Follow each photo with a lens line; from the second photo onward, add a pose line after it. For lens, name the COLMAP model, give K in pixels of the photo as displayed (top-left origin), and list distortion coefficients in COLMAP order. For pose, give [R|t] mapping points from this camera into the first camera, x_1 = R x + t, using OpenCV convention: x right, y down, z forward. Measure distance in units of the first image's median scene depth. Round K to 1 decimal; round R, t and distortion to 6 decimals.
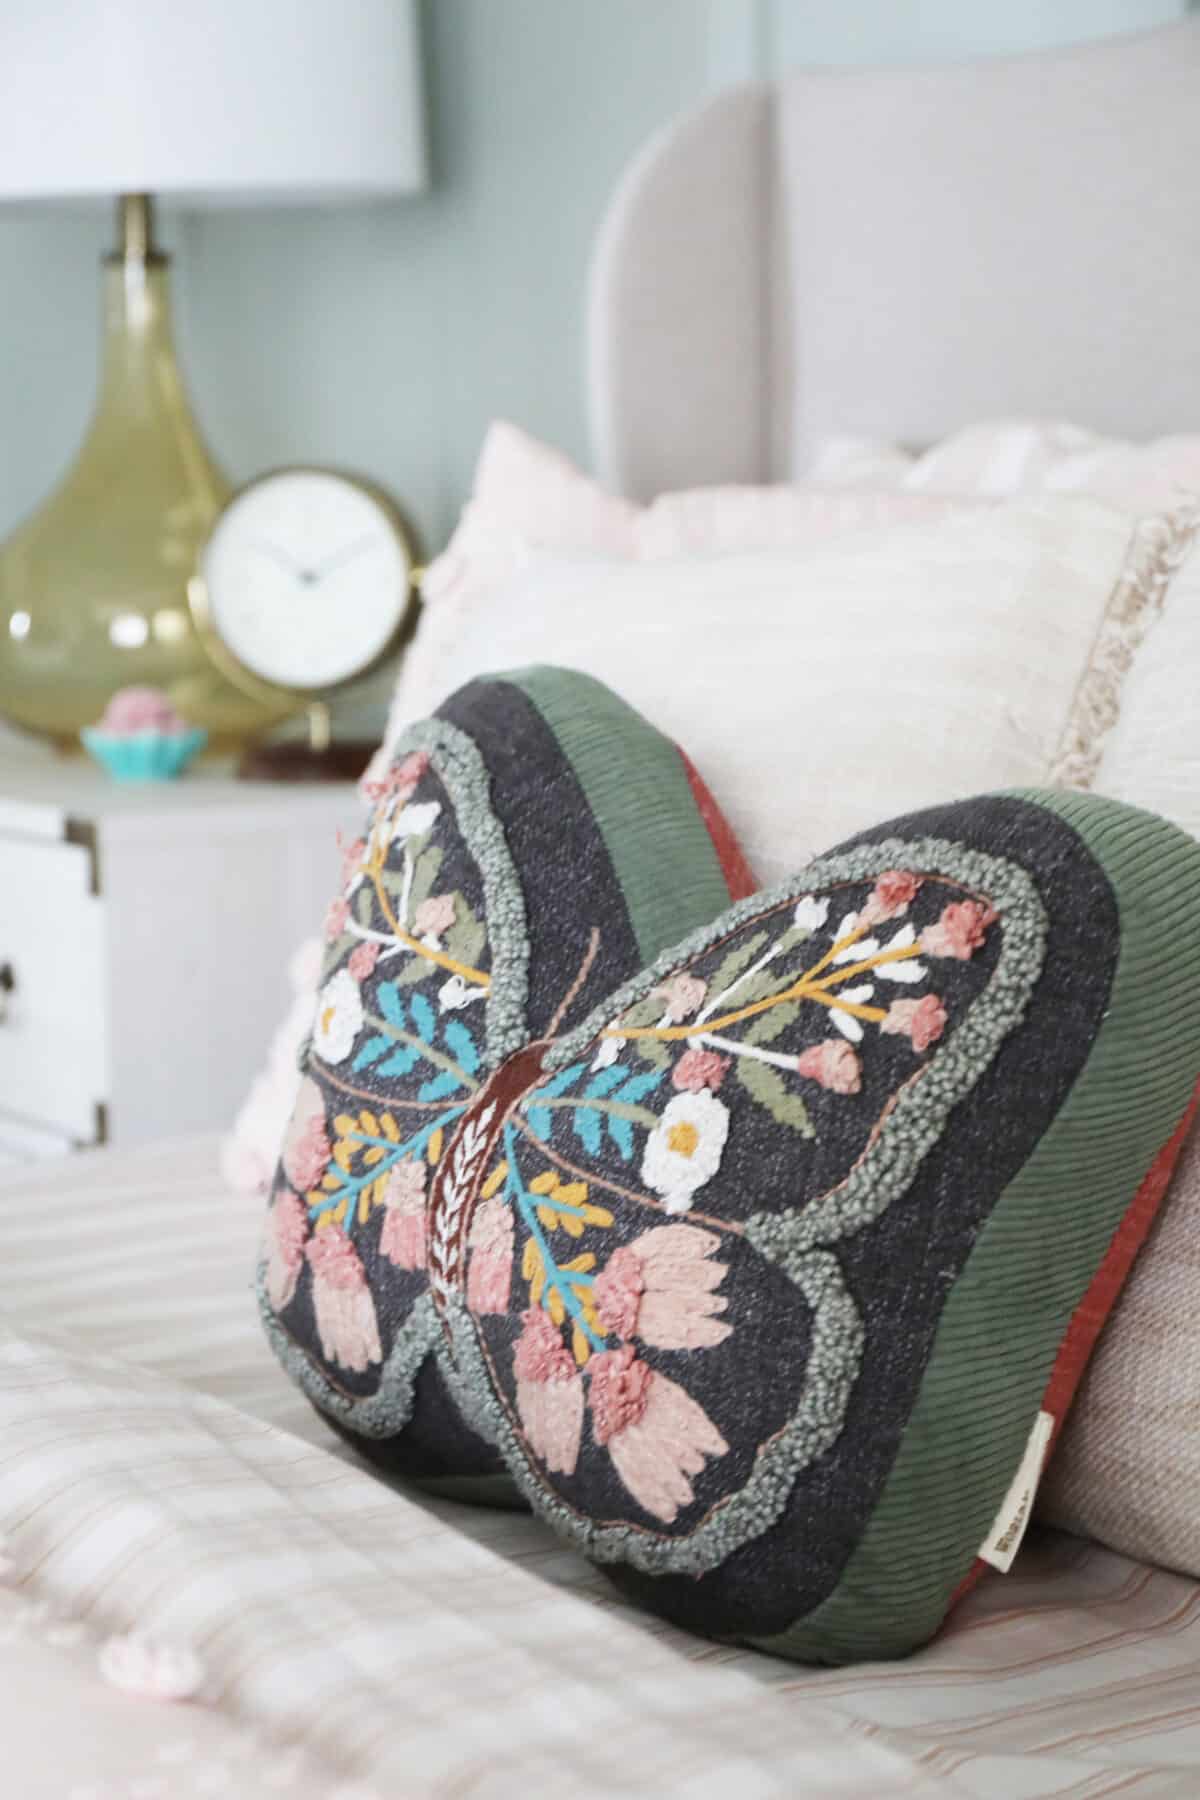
lens RADIAL K [[3505.7, 0, 605.5], [0, 3505.7, 899.2], [0, 0, 1]] dist [-0.051545, 0.000000]
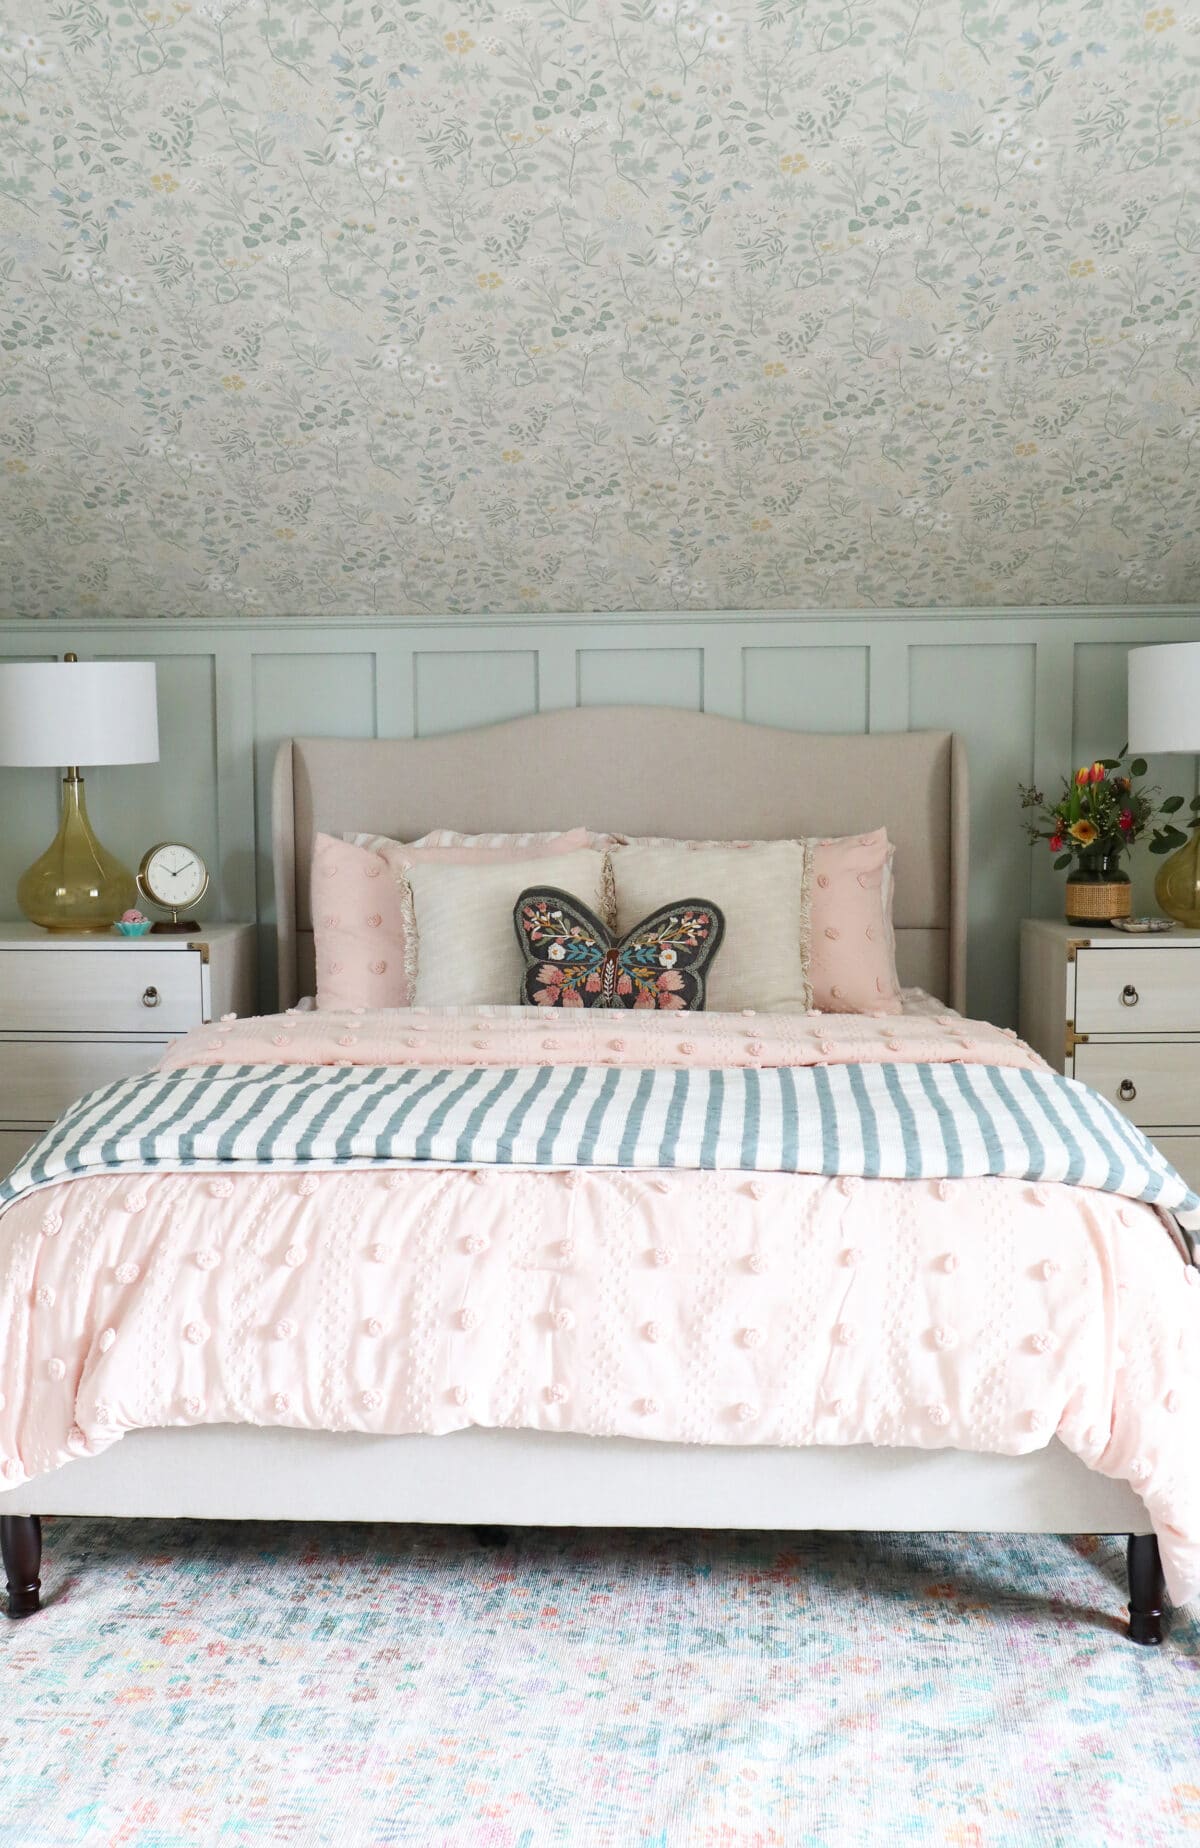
lens RADIAL K [[1812.1, 0, 575.6], [0, 1812.1, 957.3], [0, 0, 1]] dist [-0.030116, 0.000000]
pose [[0.614637, -0.079365, 0.784808, -2.561963], [0.101874, 0.994580, 0.020794, -0.014431], [-0.782204, 0.067171, 0.619390, -0.849564]]
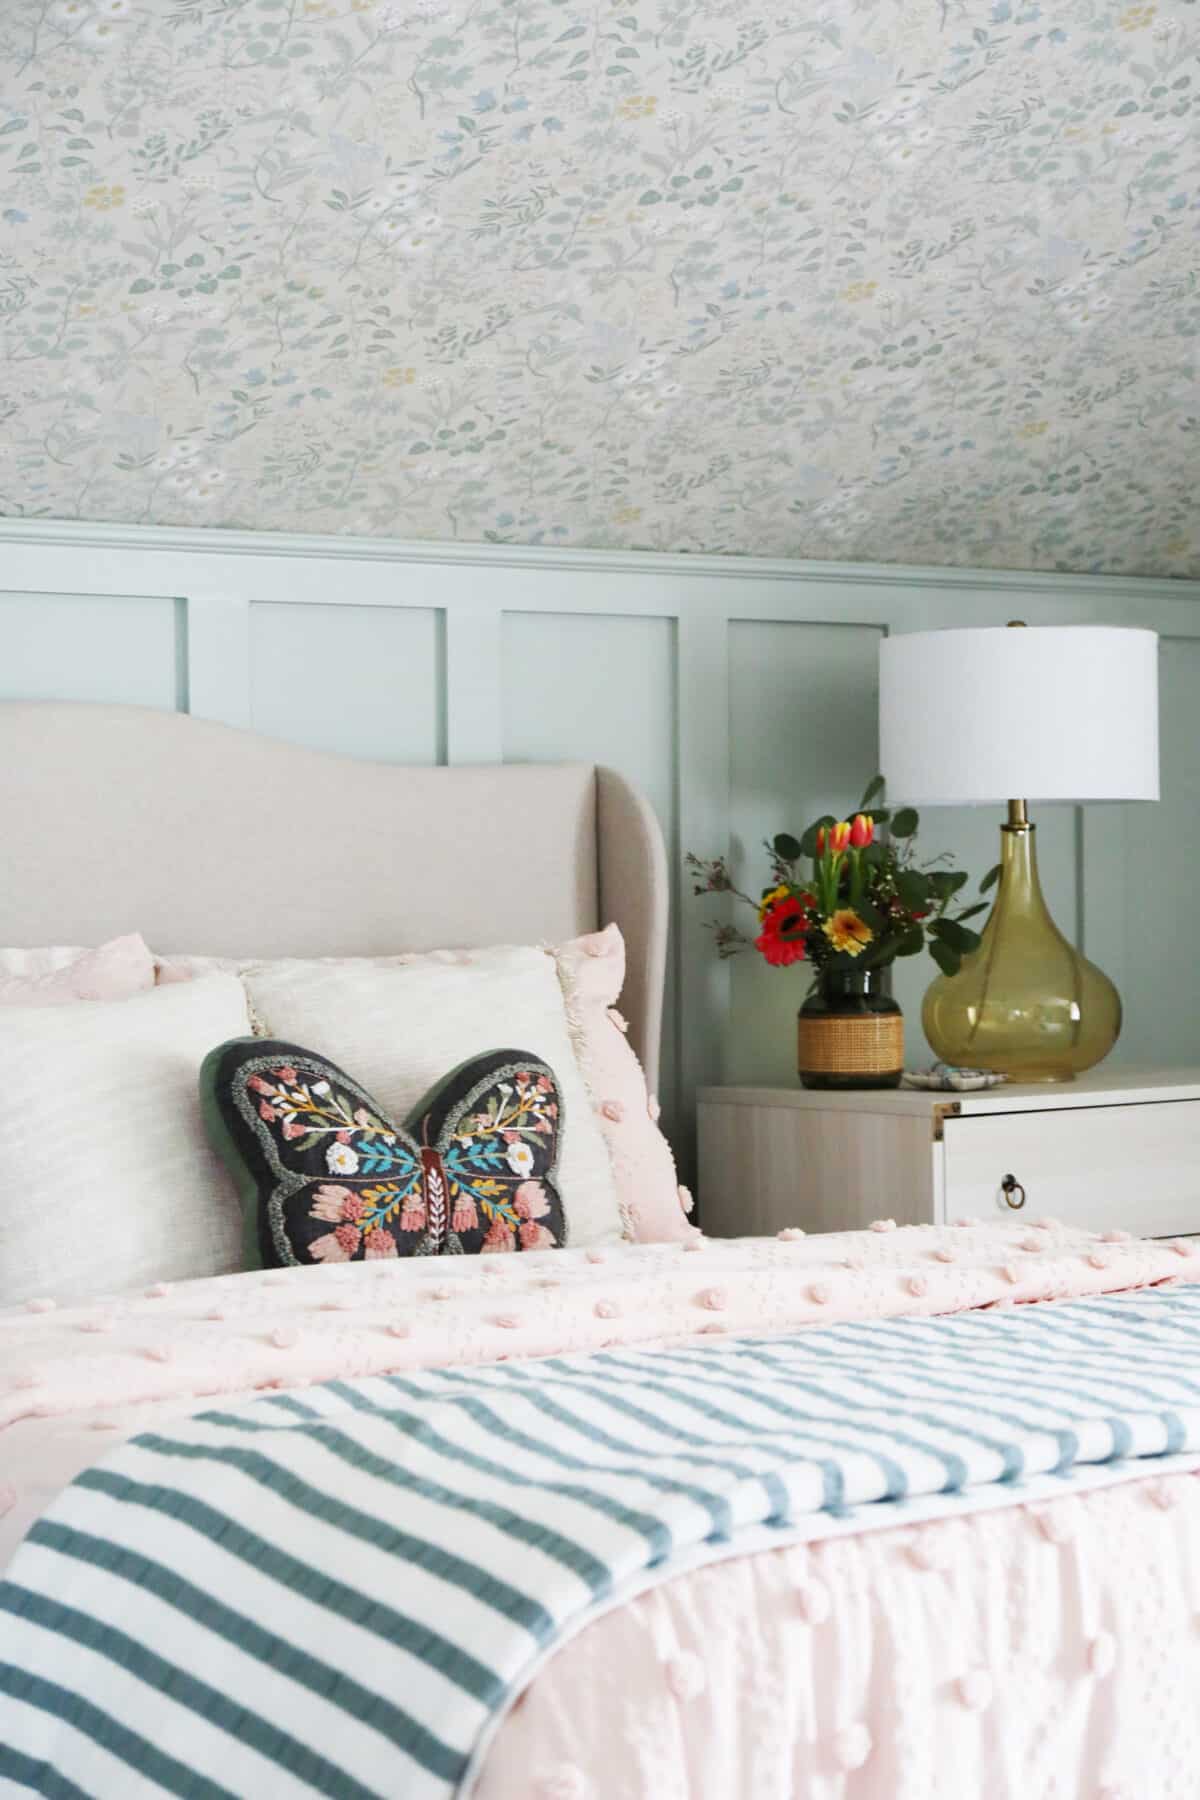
lens RADIAL K [[3505.7, 0, 612.2], [0, 3505.7, 914.9], [0, 0, 1]] dist [-0.051545, 0.000000]
pose [[-0.045893, 0.007315, 0.998920, -3.225510], [0.145455, 0.989365, -0.000563, -0.140027], [-0.988300, 0.145272, -0.046469, 1.019739]]
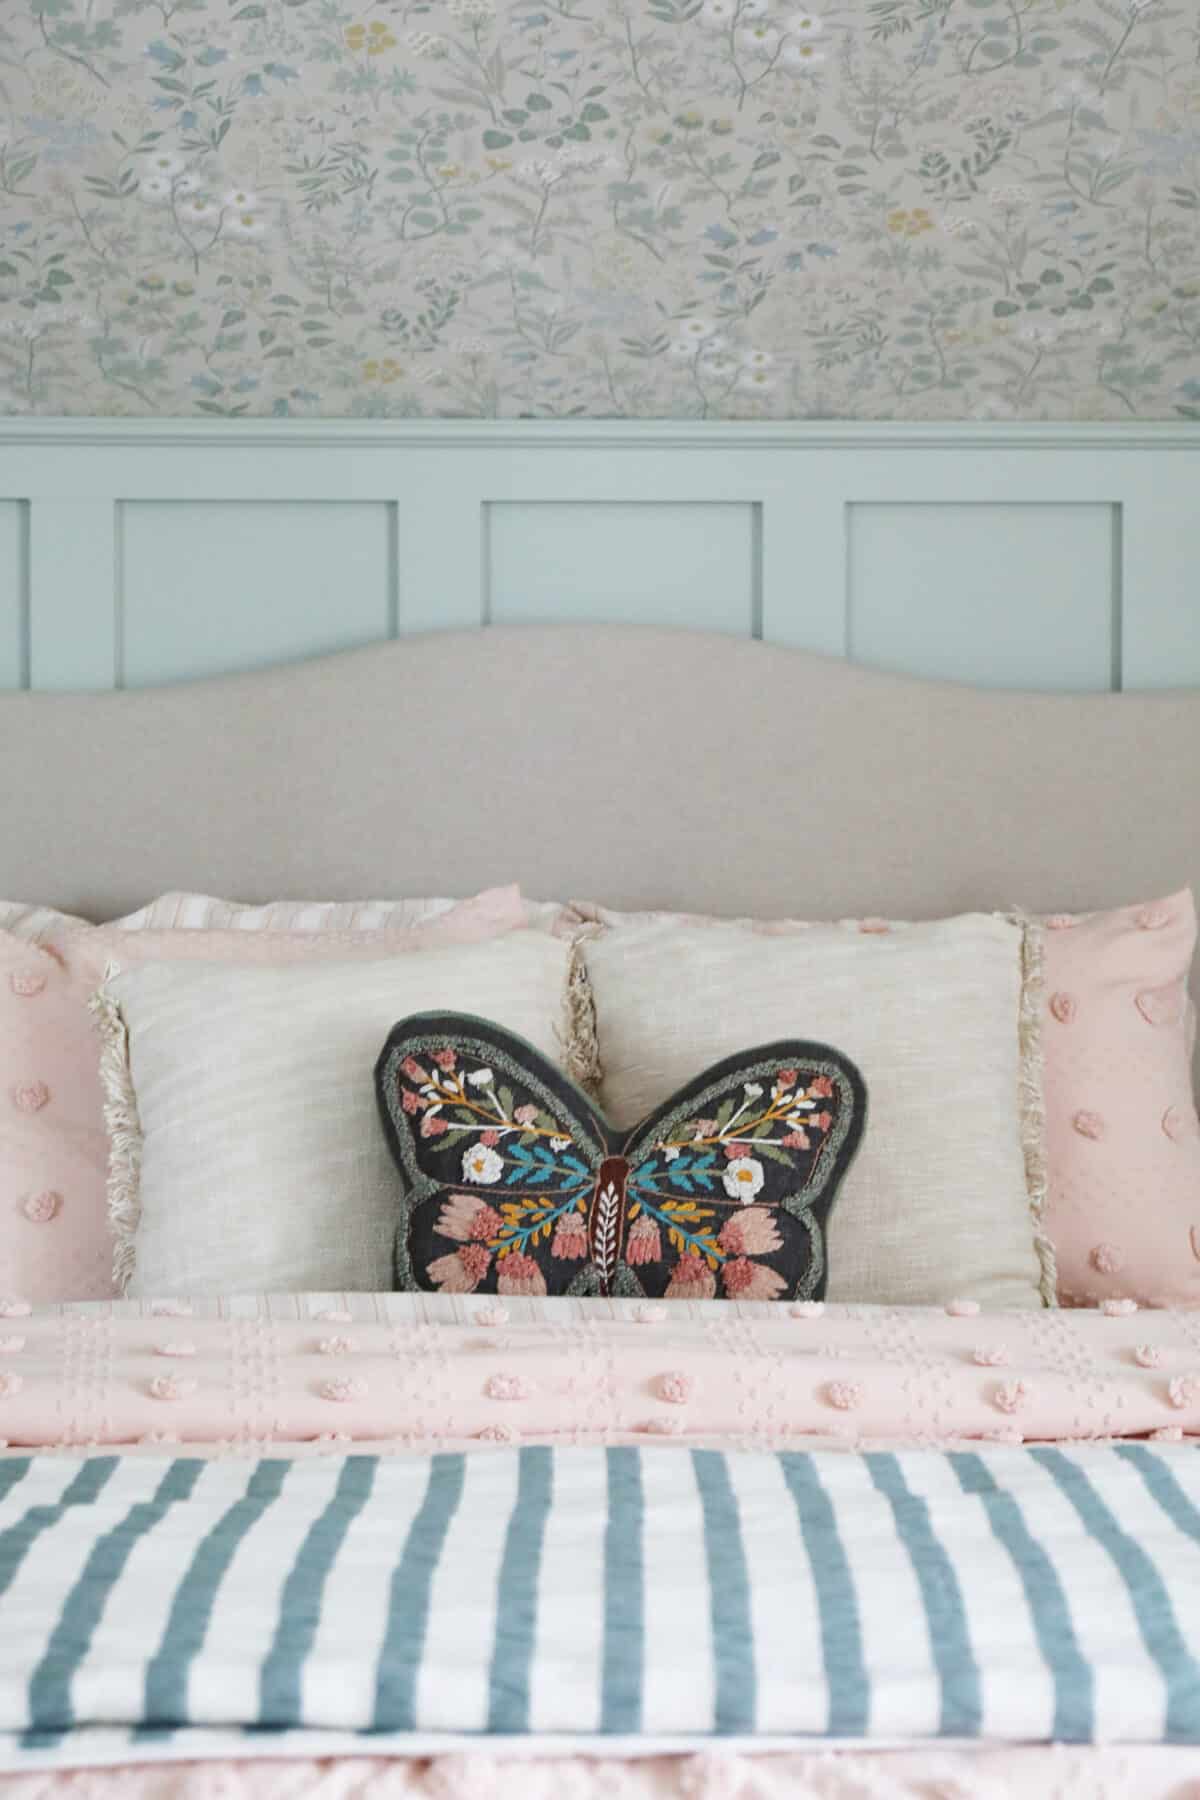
lens RADIAL K [[3333.3, 0, 635.8], [0, 3333.3, 859.7], [0, 0, 1]] dist [0.099198, 0.000000]
pose [[0.530506, 0.008009, 0.847643, -2.131136], [0.101854, 0.992108, -0.073121, 0.006986], [-0.841540, 0.125127, 0.525504, -0.283740]]
